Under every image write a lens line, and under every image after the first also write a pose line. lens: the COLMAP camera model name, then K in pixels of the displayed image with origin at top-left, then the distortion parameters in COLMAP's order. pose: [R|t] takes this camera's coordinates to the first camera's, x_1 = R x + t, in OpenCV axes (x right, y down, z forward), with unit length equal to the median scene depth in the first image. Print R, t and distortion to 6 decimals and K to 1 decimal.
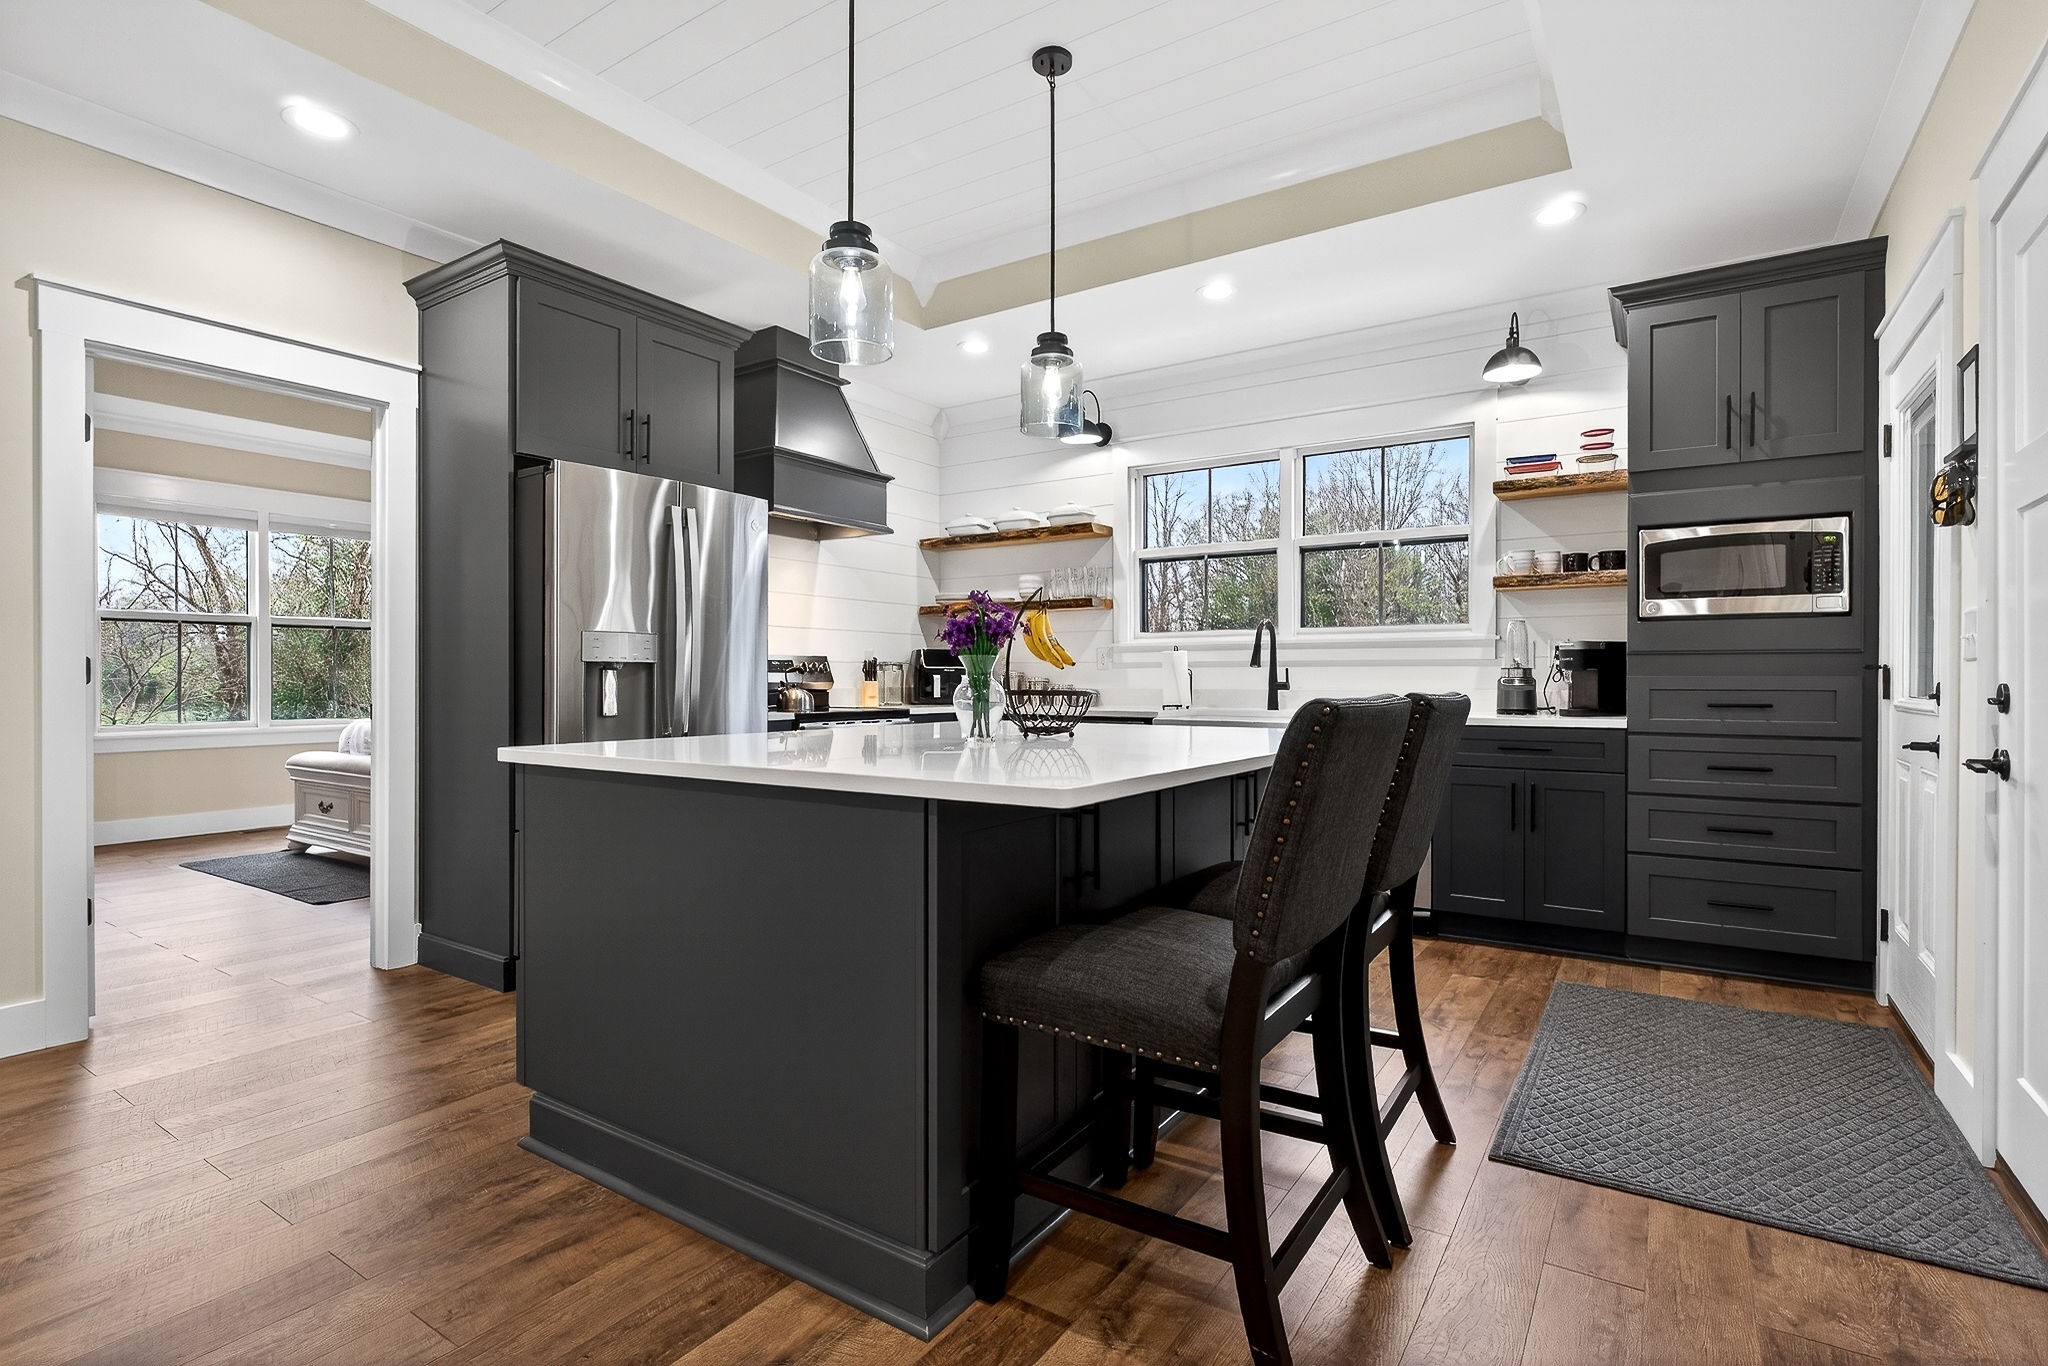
lens RADIAL K [[989.9, 0, 1019.1], [0, 989.9, 677.1], [0, 0, 1]] dist [0.001004, -0.000871]
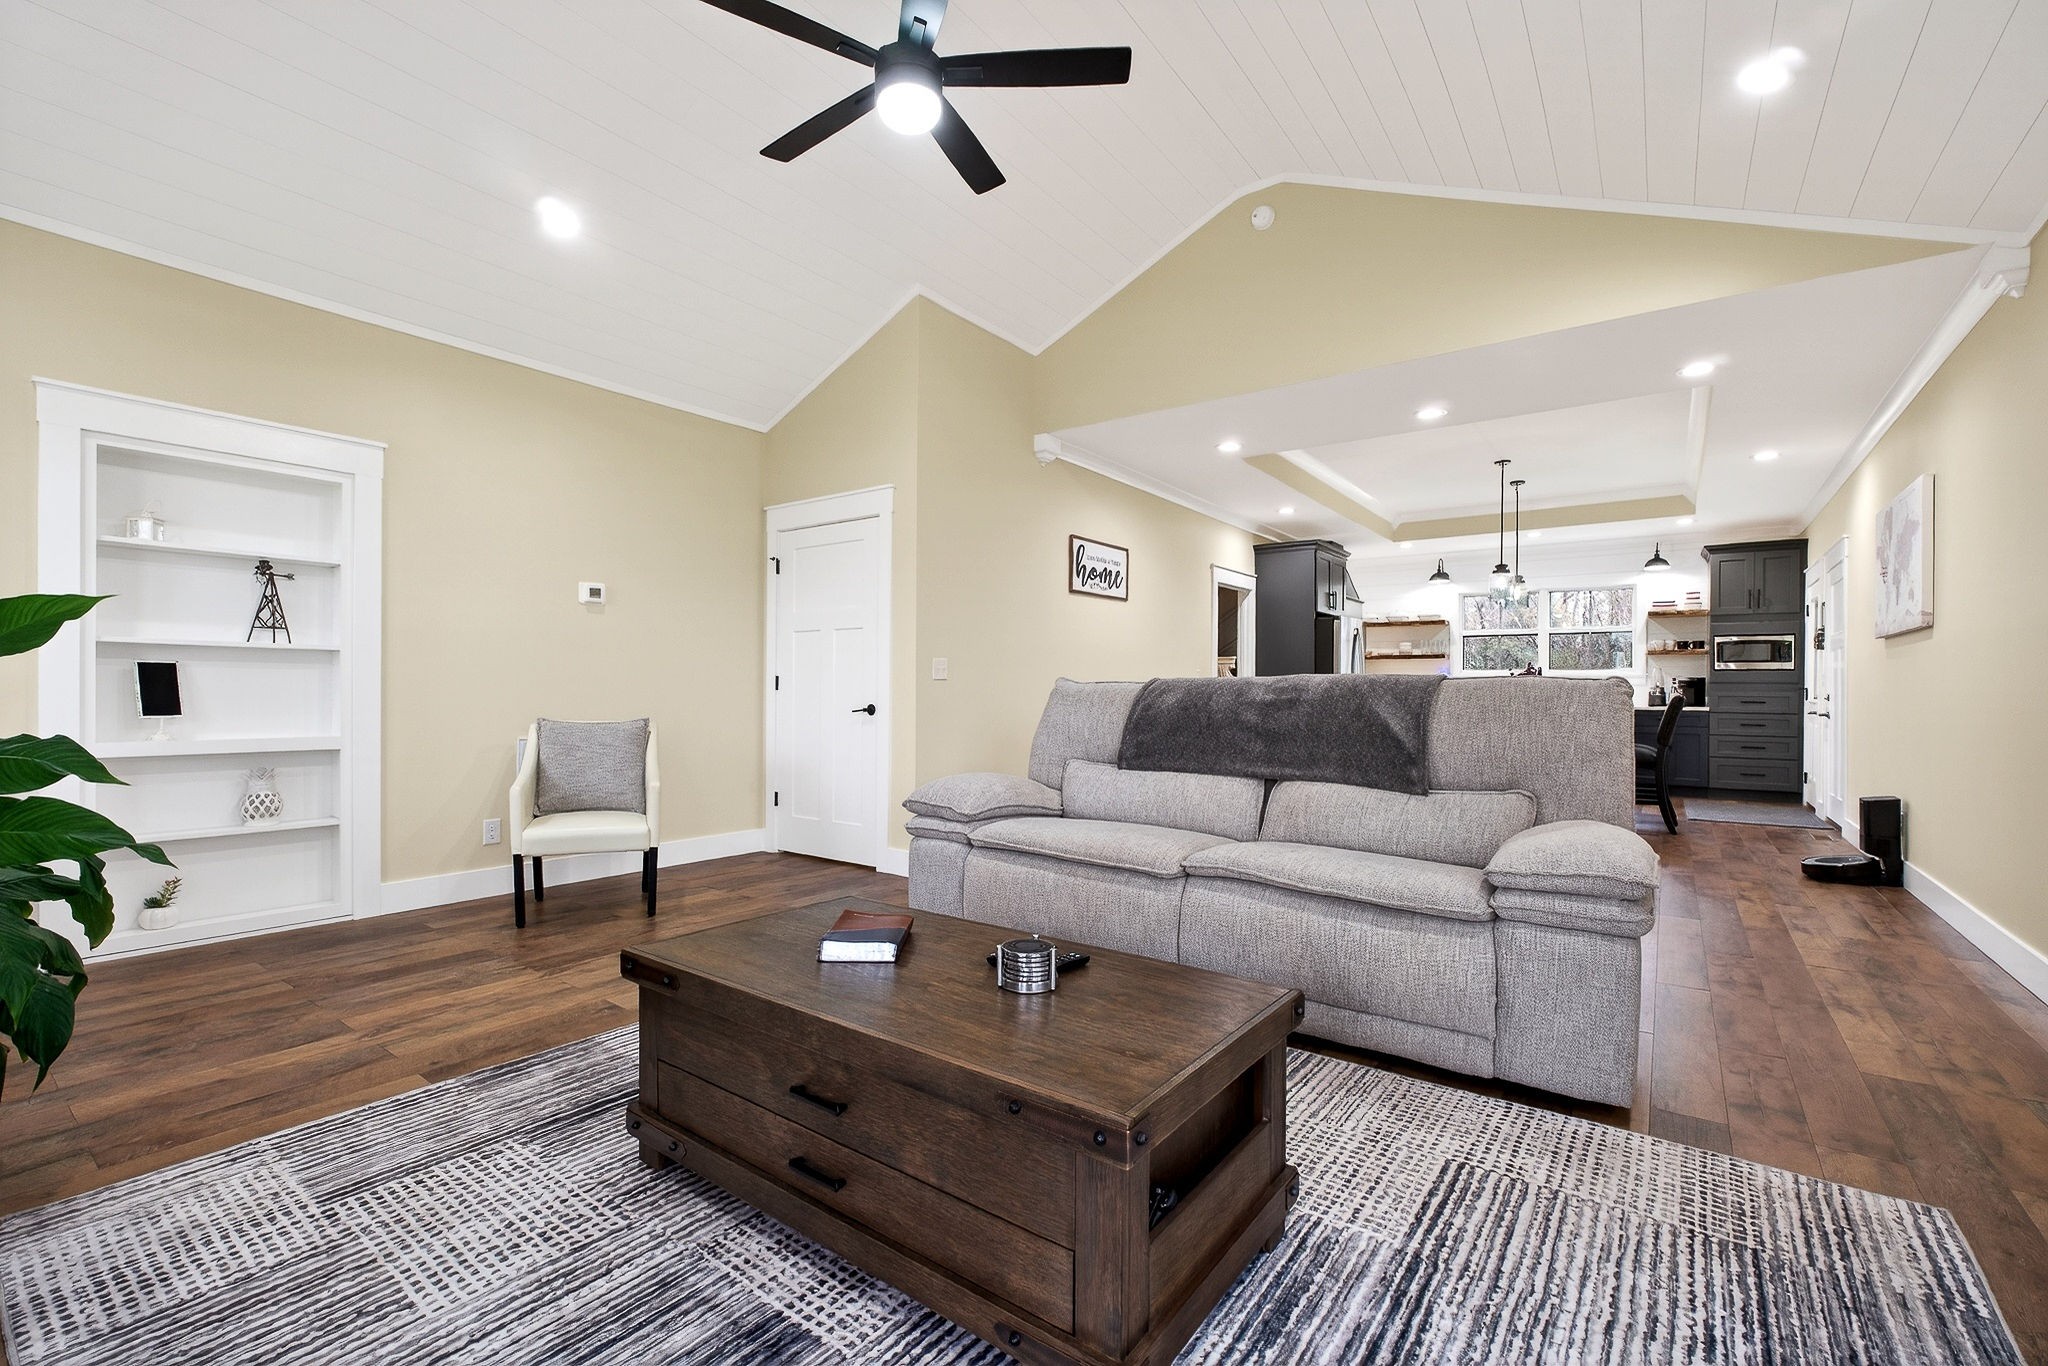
lens RADIAL K [[876.2, 0, 1033.2], [0, 876.2, 692.0], [0, 0, 1]] dist [0.000275, 0.000557]
pose [[0.999070, 0.005699, -0.042746, -1.023816], [-0.005612, 0.999982, 0.002164, 0.006059], [0.042758, -0.001922, 0.999084, -1.330786]]
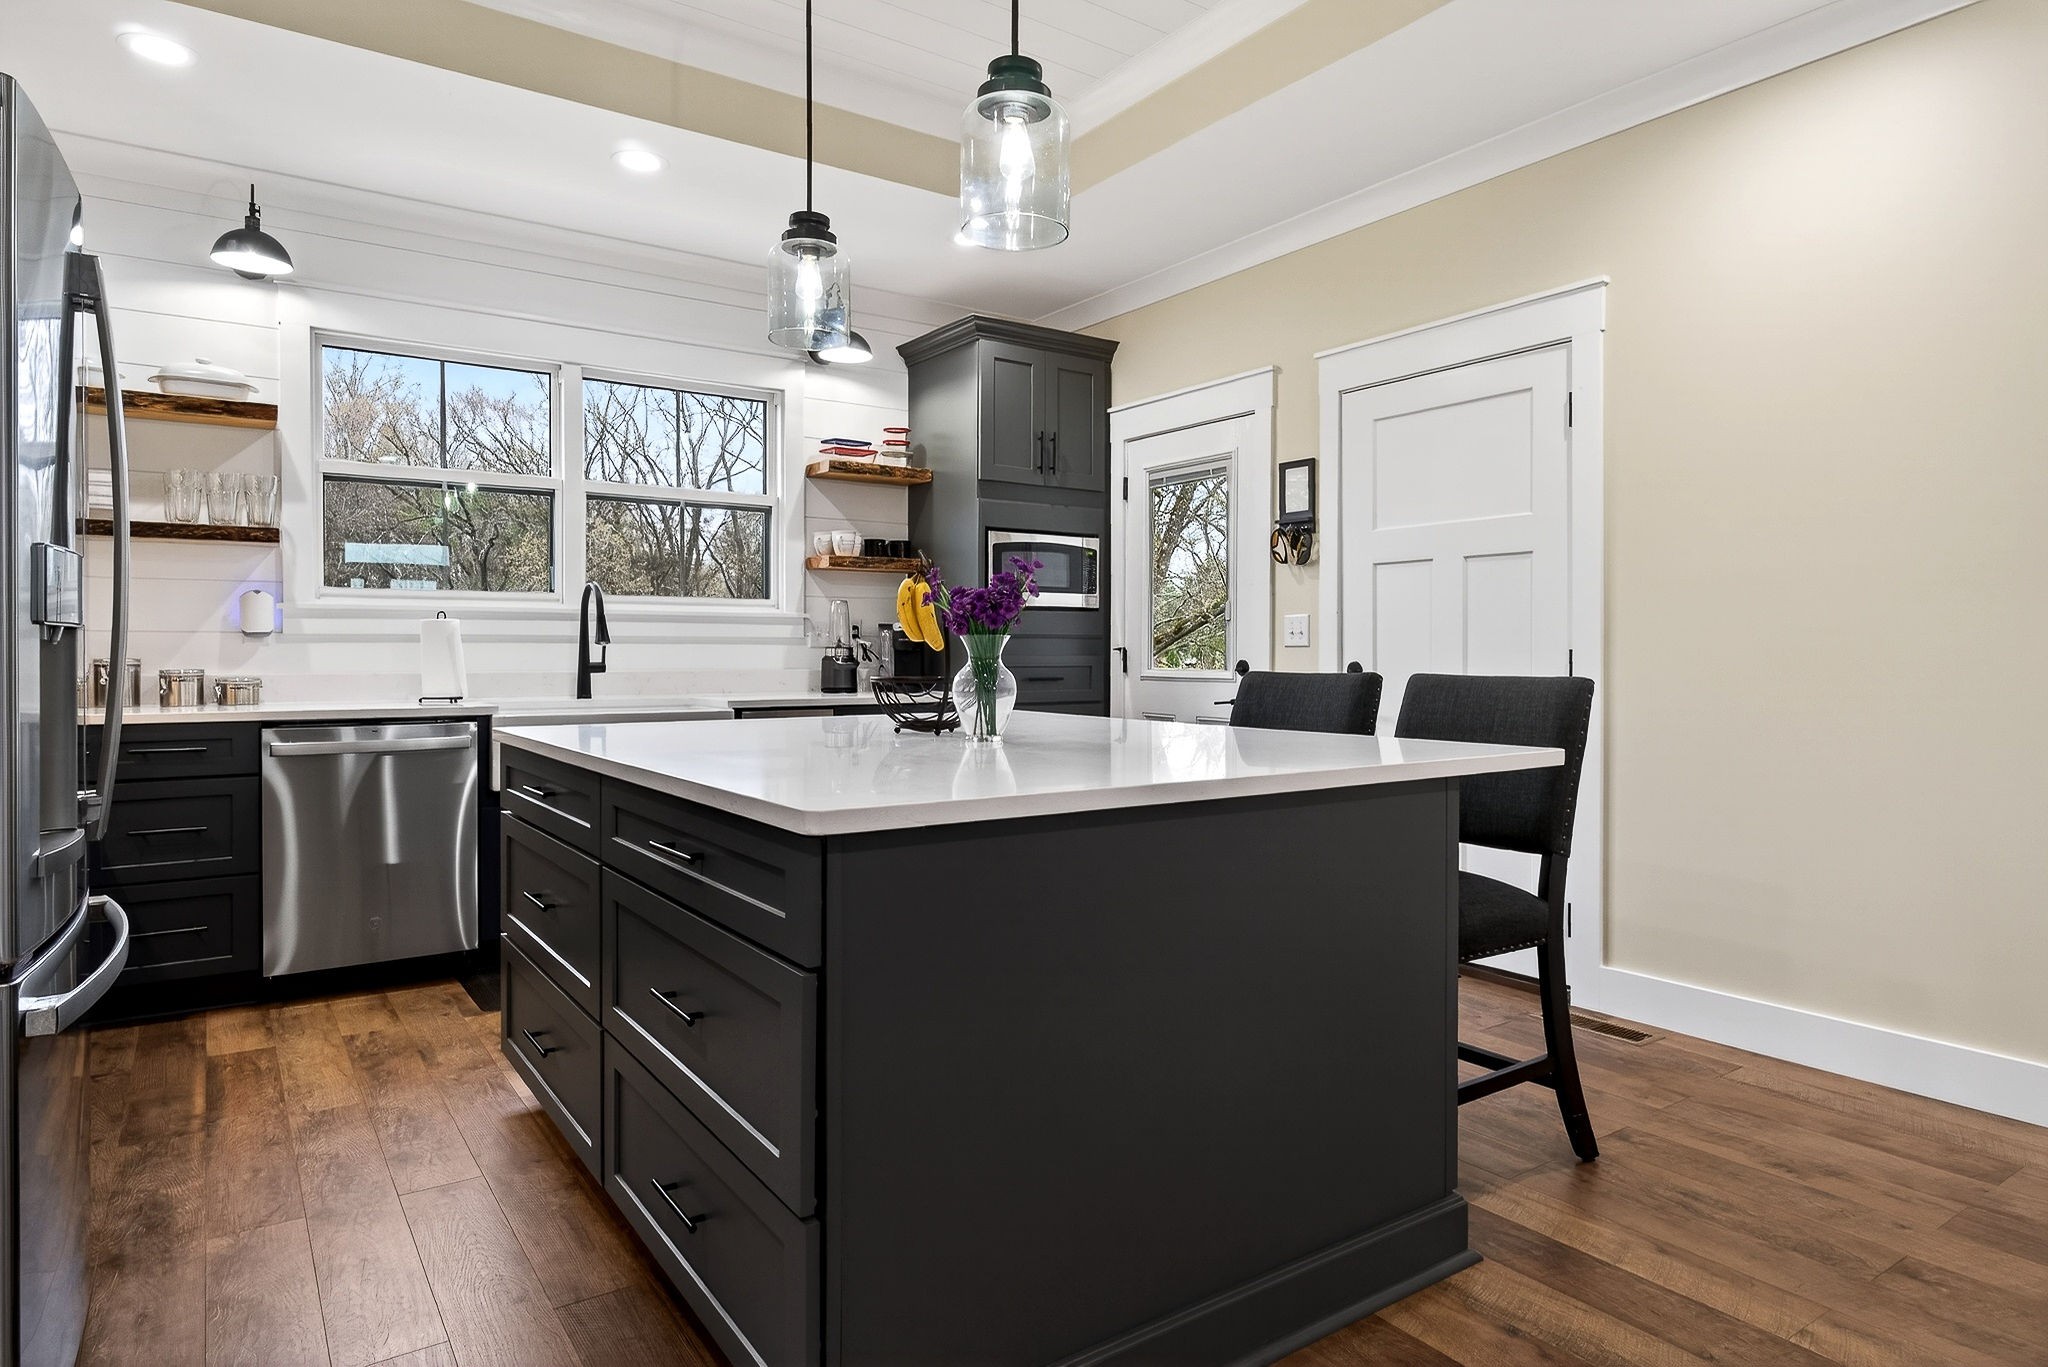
lens RADIAL K [[1175.6, 0, 1043.3], [0, 1175.6, 674.3], [0, 0, 1]] dist [-0.004865, -0.000729]
pose [[0.365868, -0.016103, 0.930528, -0.587526], [0.000359, 0.999853, 0.017161, -0.001883], [-0.930667, -0.005945, 0.365820, 0.389386]]
